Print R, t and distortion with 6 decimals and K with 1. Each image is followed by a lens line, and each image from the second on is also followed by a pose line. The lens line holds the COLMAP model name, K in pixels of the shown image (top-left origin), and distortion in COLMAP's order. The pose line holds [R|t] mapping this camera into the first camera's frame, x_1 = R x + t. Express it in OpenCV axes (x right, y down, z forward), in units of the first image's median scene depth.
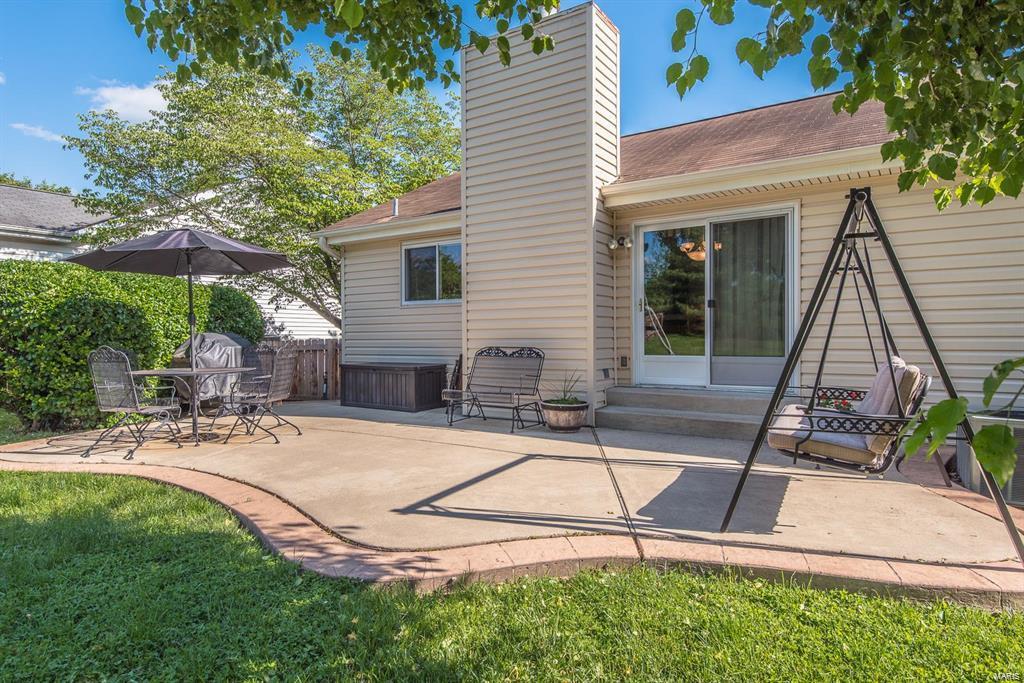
lens RADIAL K [[611.2, 0, 512.0], [0, 611.2, 341.4], [0, 0, 1]] dist [0.000161, 0.000005]
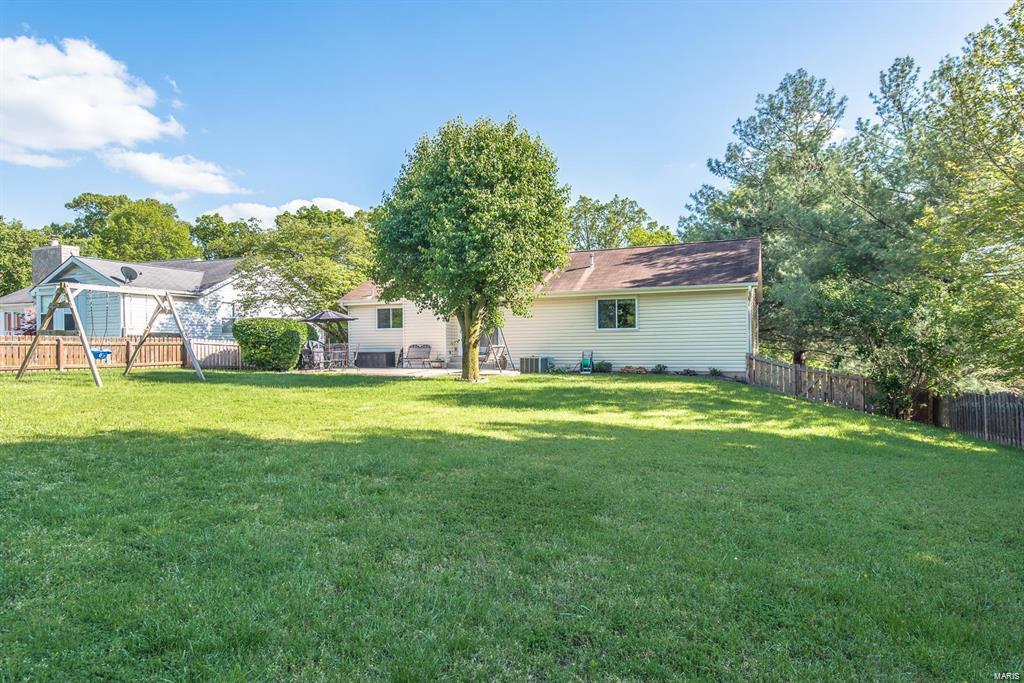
lens RADIAL K [[650.1, 0, 511.9], [0, 650.1, 342.6], [0, 0, 1]] dist [0.000037, 0.000006]
pose [[0.984951, -0.003944, 0.172790, -0.112769], [0.006050, 0.999914, -0.011661, 0.039404], [-0.172729, 0.012530, 0.984890, -2.303777]]
